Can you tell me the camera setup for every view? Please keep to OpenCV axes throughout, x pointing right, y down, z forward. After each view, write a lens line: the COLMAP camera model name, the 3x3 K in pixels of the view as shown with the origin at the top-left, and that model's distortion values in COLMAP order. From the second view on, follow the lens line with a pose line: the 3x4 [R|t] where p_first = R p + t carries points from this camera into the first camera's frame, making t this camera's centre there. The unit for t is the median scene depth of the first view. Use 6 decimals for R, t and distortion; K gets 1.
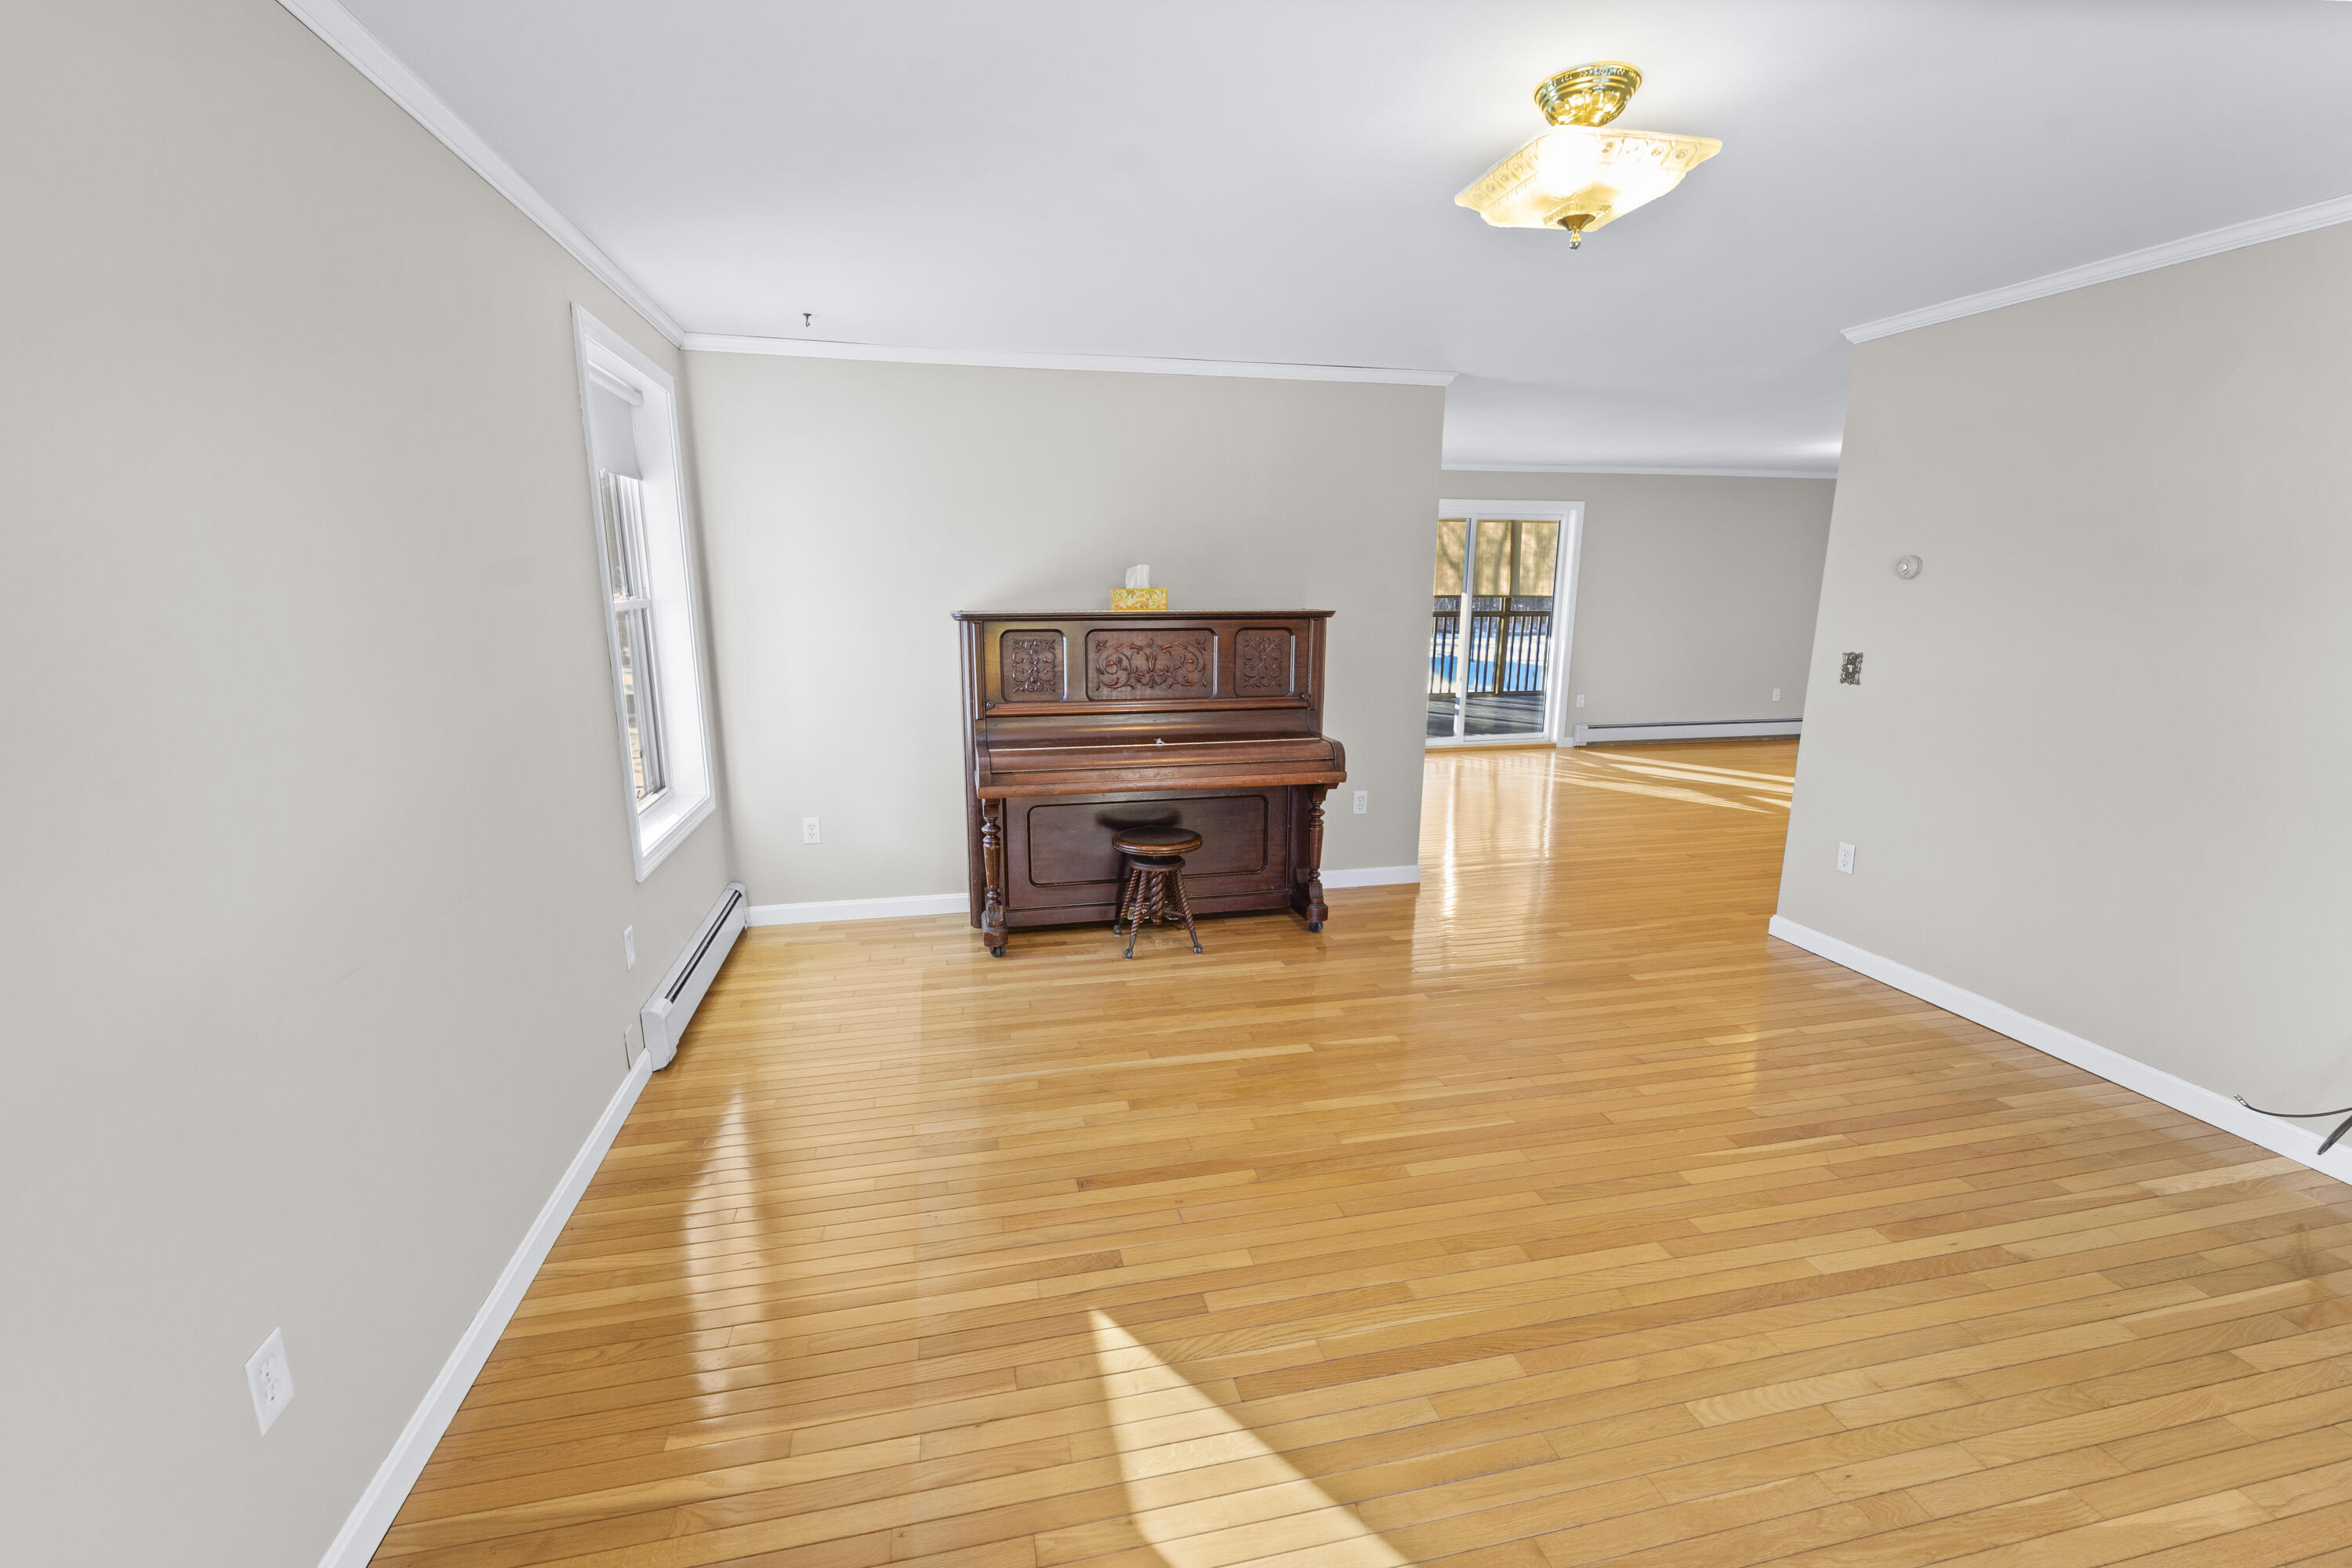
lens RADIAL K [[954.7, 0, 1162.9], [0, 954.7, 776.5], [0, 0, 1]] dist [0.000432, -0.000821]
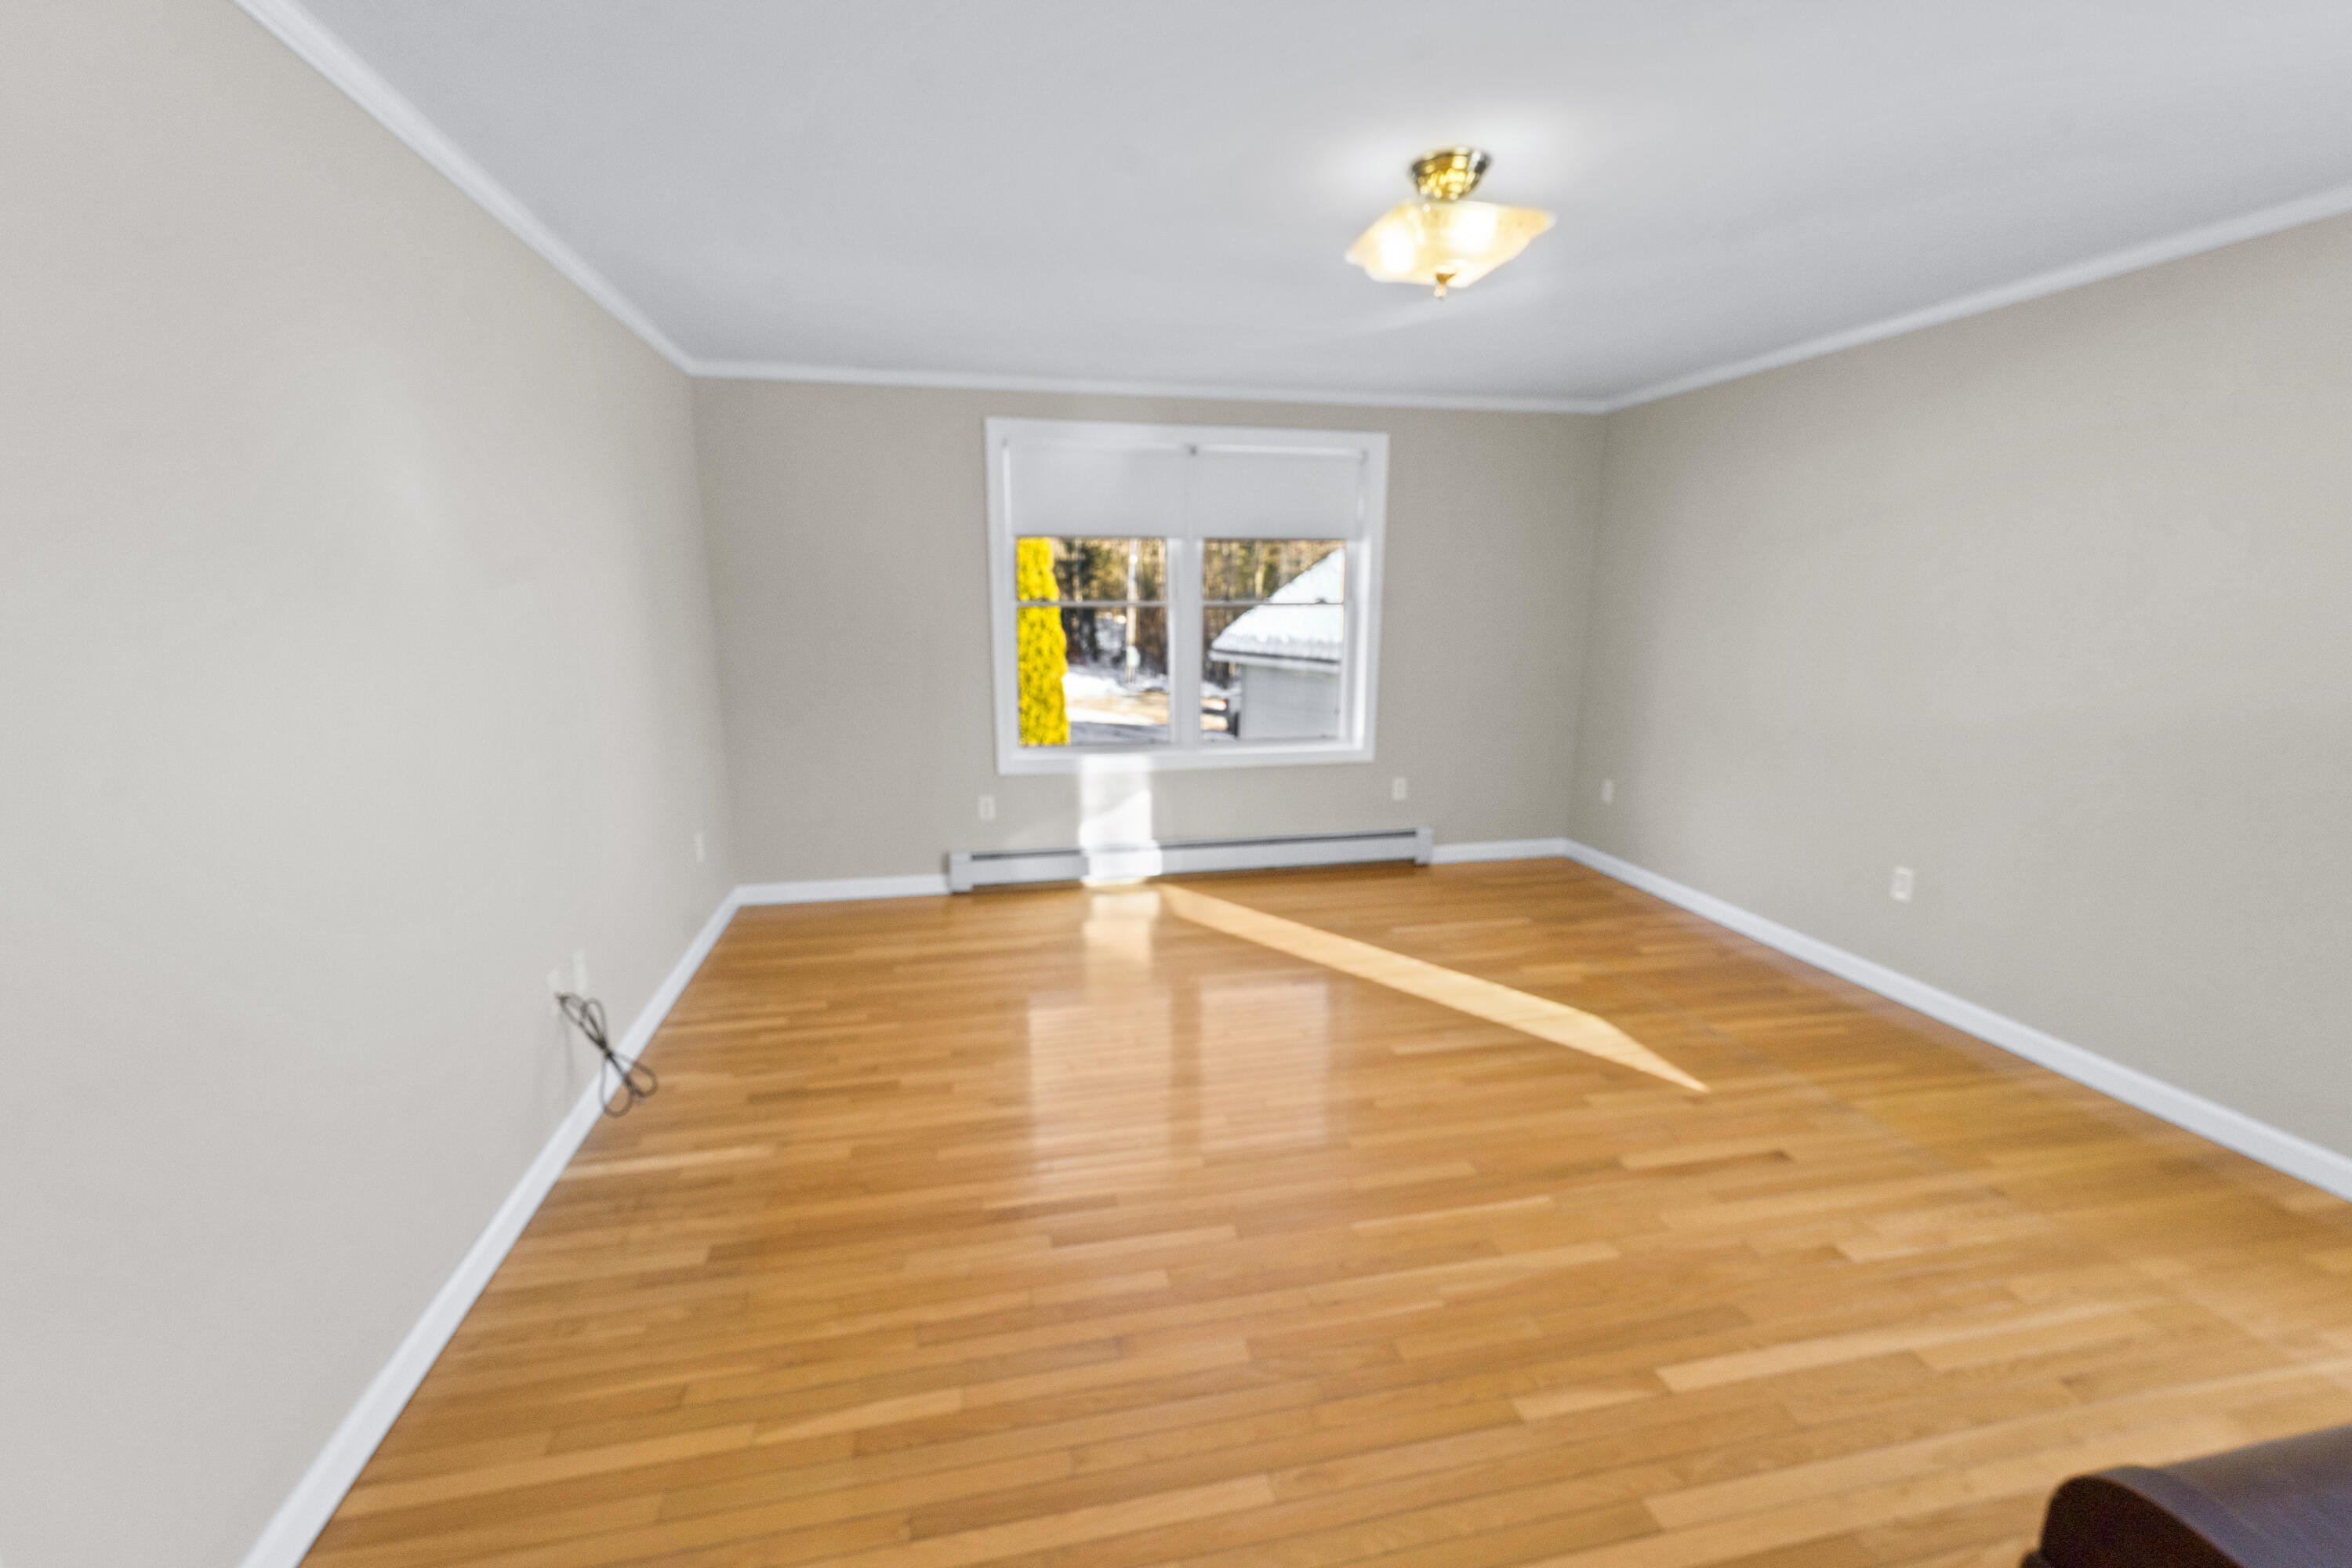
lens RADIAL K [[959.4, 0, 1176.0], [0, 959.4, 784.0], [0, 0, 1]] dist [0.000537, -0.000168]
pose [[-0.999900, 0.000145, -0.014167, 0.528750], [-0.005573, 0.915304, 0.402725, -0.321161], [0.013026, 0.402763, -0.915212, 1.591790]]
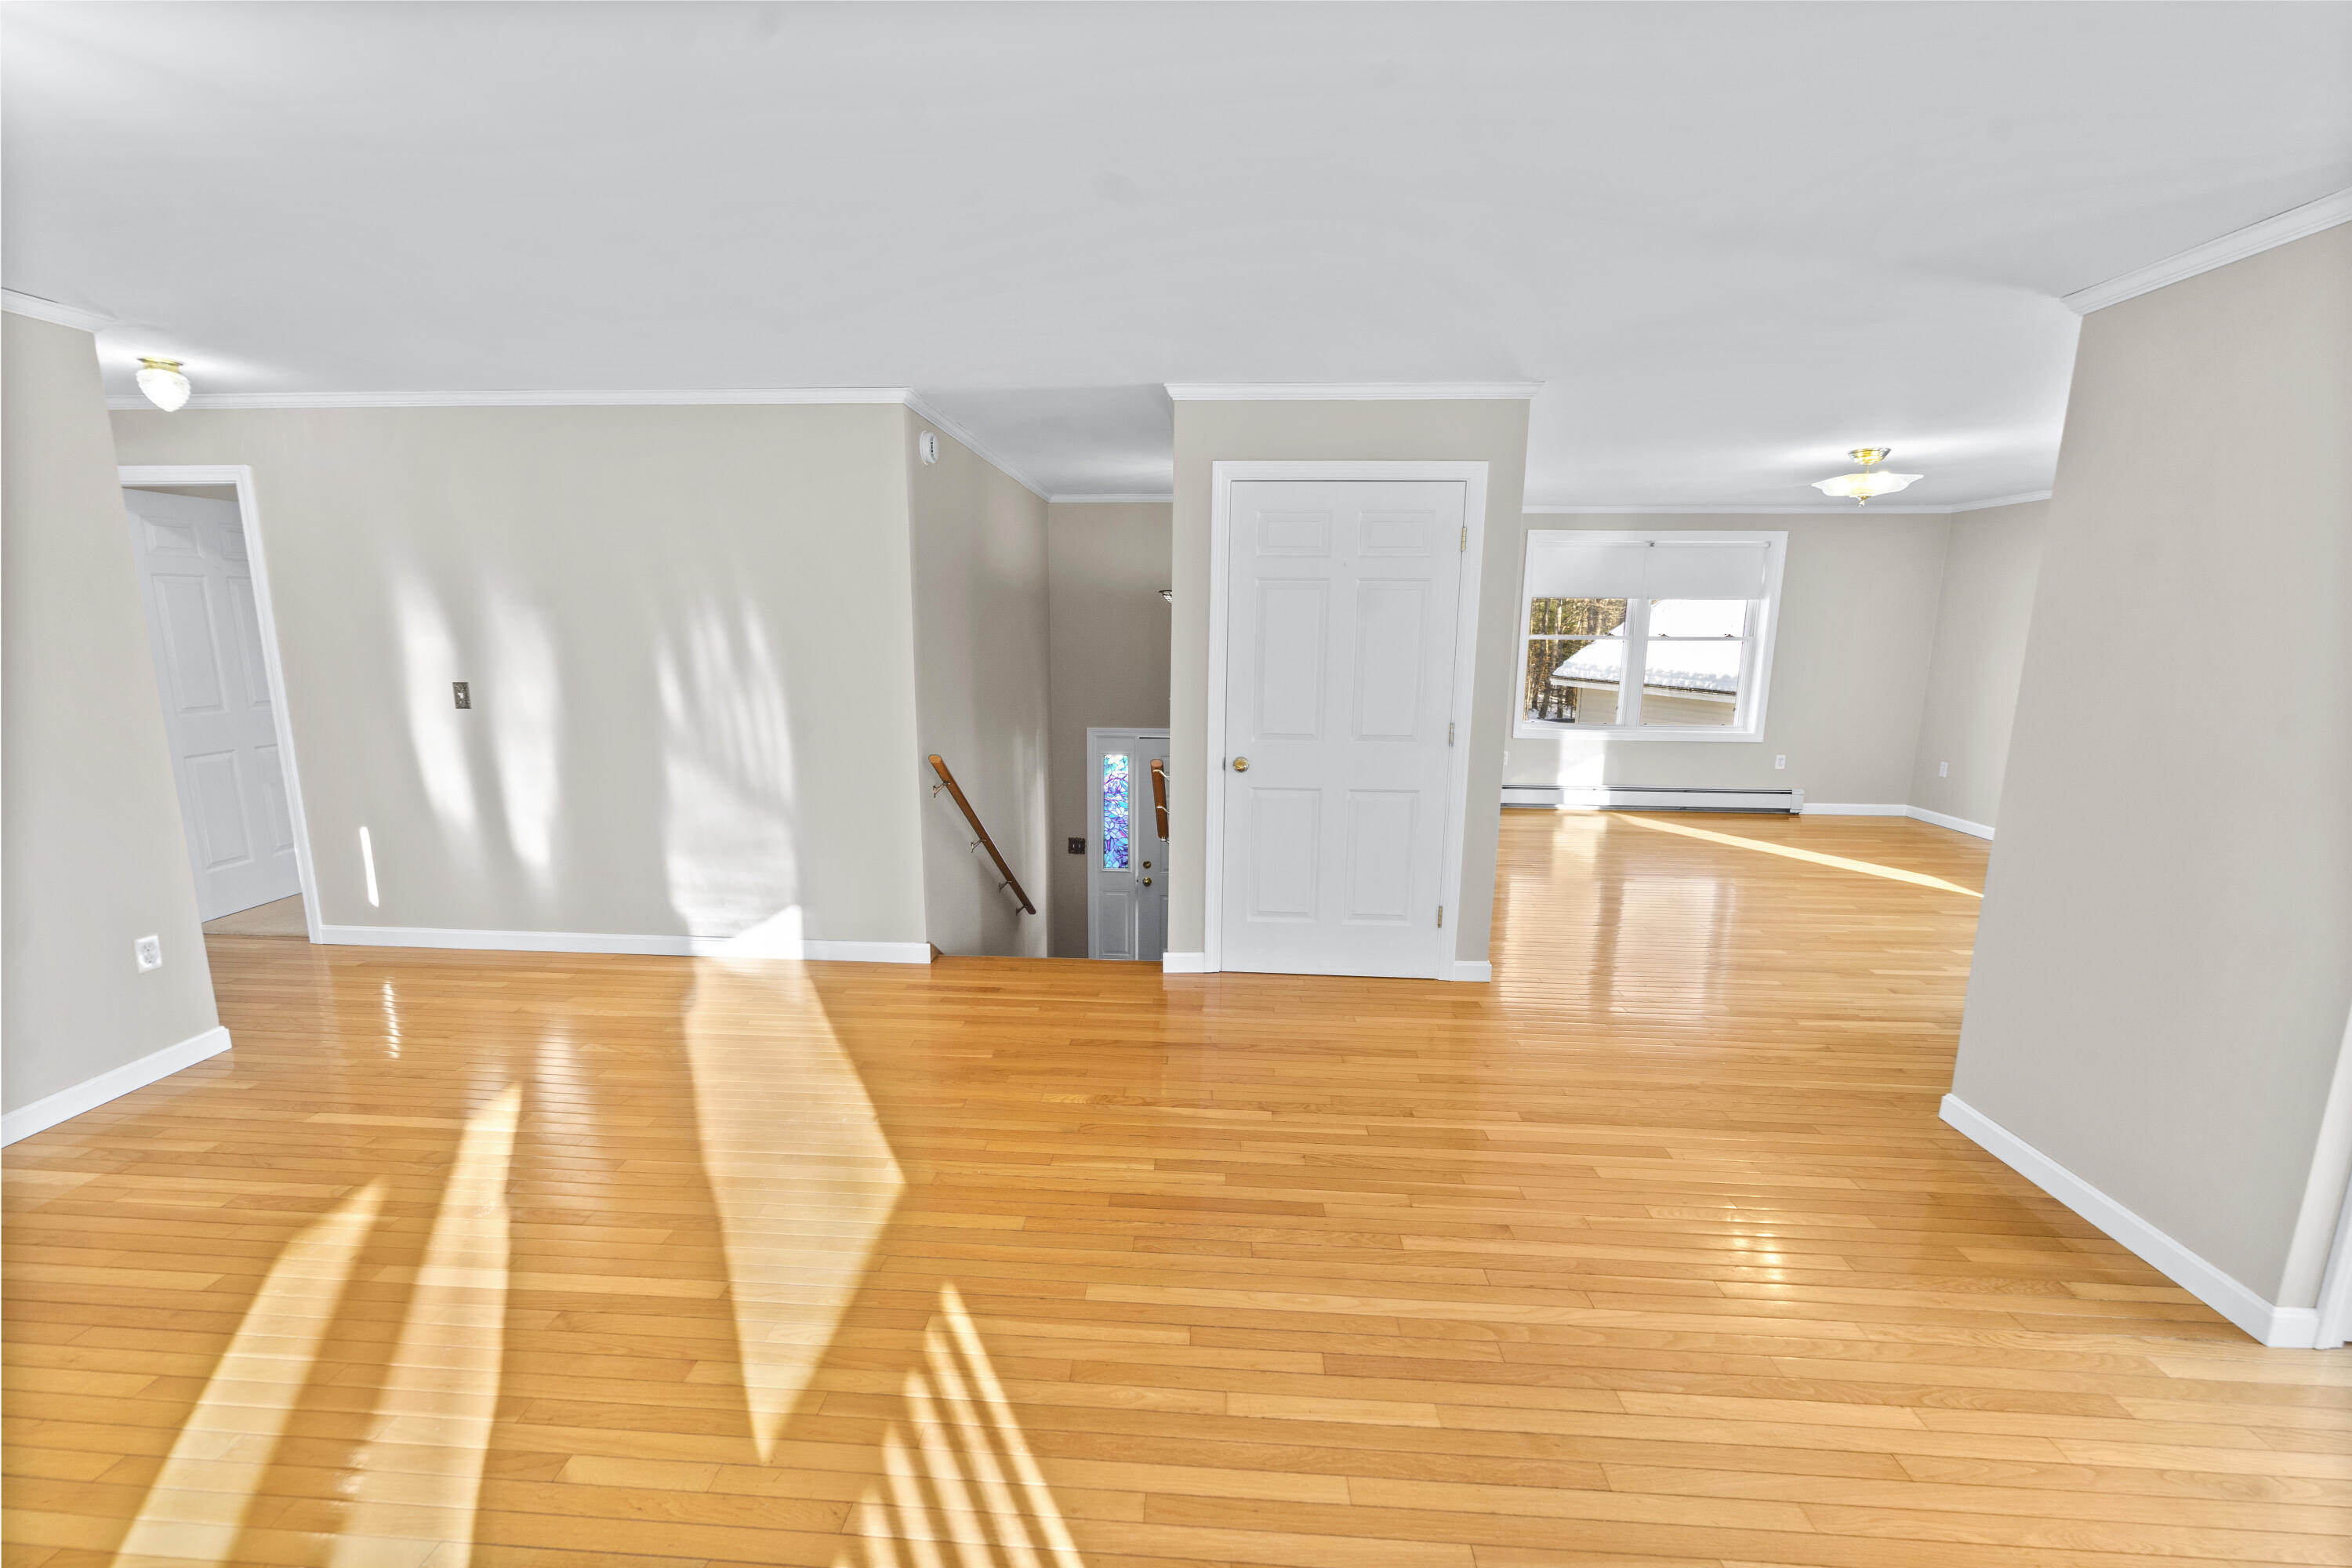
lens RADIAL K [[954.7, 0, 1162.9], [0, 954.7, 776.5], [0, 0, 1]] dist [0.000432, -0.000821]
pose [[-0.965488, -0.055213, 0.254529, 1.097765], [0.042221, 0.931166, 0.362143, -0.609879], [-0.257003, 0.360391, -0.896698, 2.874976]]
